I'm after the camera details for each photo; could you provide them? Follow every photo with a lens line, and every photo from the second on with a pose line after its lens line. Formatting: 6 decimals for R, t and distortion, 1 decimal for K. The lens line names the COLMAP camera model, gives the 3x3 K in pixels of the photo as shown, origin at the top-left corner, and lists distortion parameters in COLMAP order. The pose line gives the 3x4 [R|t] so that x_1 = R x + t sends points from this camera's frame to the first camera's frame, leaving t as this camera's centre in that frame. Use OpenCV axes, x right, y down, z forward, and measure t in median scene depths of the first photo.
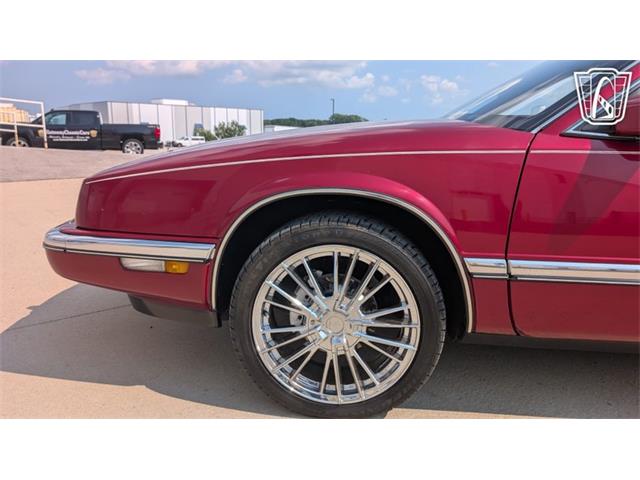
lens RADIAL K [[473.0, 0, 324.4], [0, 473.0, 230.4], [0, 0, 1]] dist [0.012218, -0.009902]
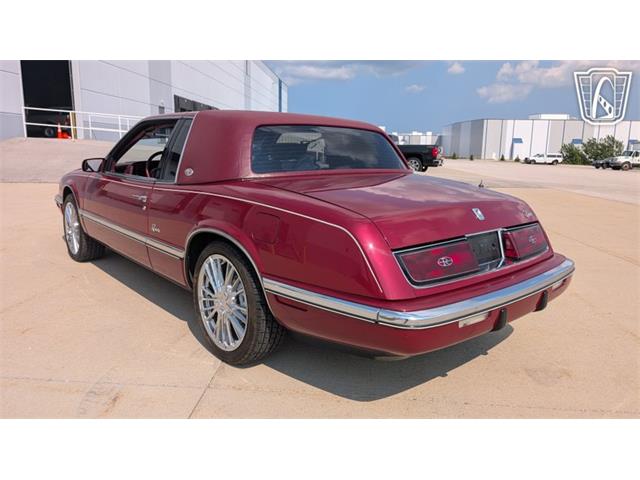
lens RADIAL K [[473.0, 0, 313.2], [0, 473.0, 228.8], [0, 0, 1]] dist [0.012218, -0.009902]
pose [[0.712829, 0.119375, -0.691104, 0.267261], [-0.143201, 0.989422, 0.023202, -0.008143], [0.686563, 0.082428, 0.722383, -0.014343]]
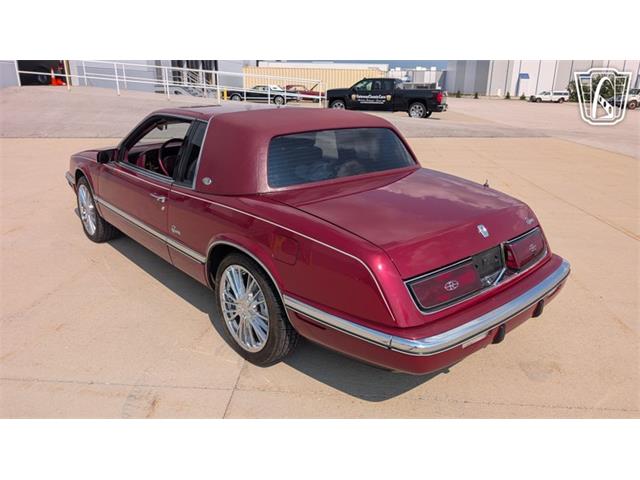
lens RADIAL K [[473.0, 0, 318.4], [0, 473.0, 230.5], [0, 0, 1]] dist [0.012218, -0.009902]
pose [[0.719707, 0.203515, -0.663780, 0.266664], [-0.137016, 0.978904, 0.151571, -0.029792], [0.680623, -0.018138, 0.732409, -0.024092]]
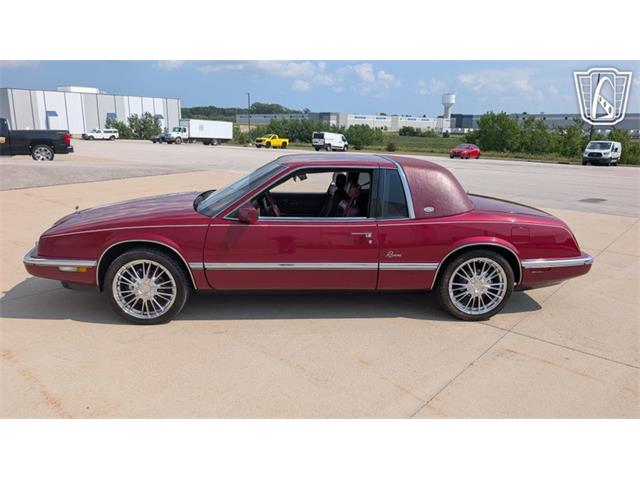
lens RADIAL K [[473.0, 0, 316.2], [0, 473.0, 236.9], [0, 0, 1]] dist [0.012218, -0.009902]
pose [[0.990021, -0.028894, 0.137929, 0.049659], [0.023853, 0.998991, 0.038064, -0.013891], [-0.138889, -0.034394, 0.989710, -0.142779]]
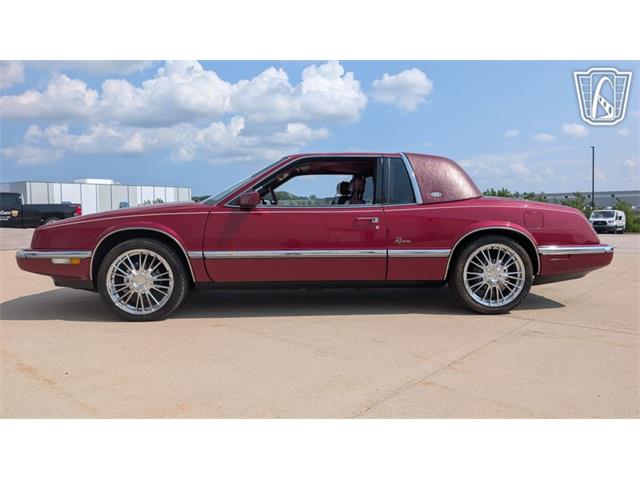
lens RADIAL K [[473.0, 0, 317.7], [0, 473.0, 233.0], [0, 0, 1]] dist [0.012218, -0.009902]
pose [[0.991114, -0.026311, 0.130390, 0.051010], [0.045584, 0.988069, -0.147114, 0.028785], [-0.124963, 0.151750, 0.980488, -0.131595]]
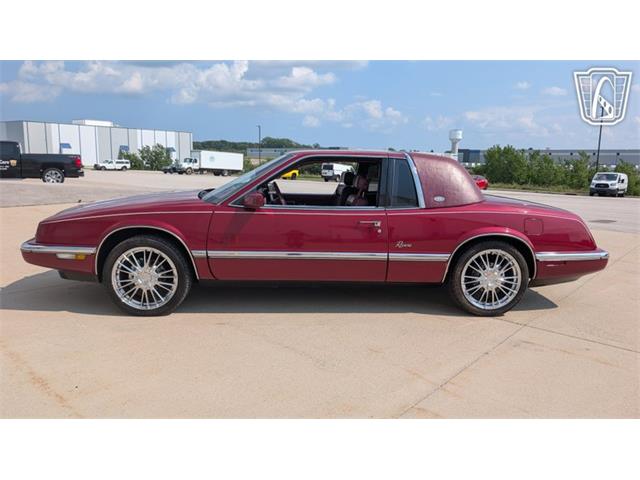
lens RADIAL K [[473.0, 0, 325.3], [0, 473.0, 233.5], [0, 0, 1]] dist [0.012218, -0.009902]
pose [[0.990047, -0.011769, 0.140245, 0.050756], [0.017377, 0.999095, -0.038835, 0.006002], [-0.139661, 0.040885, 0.989355, -0.136345]]
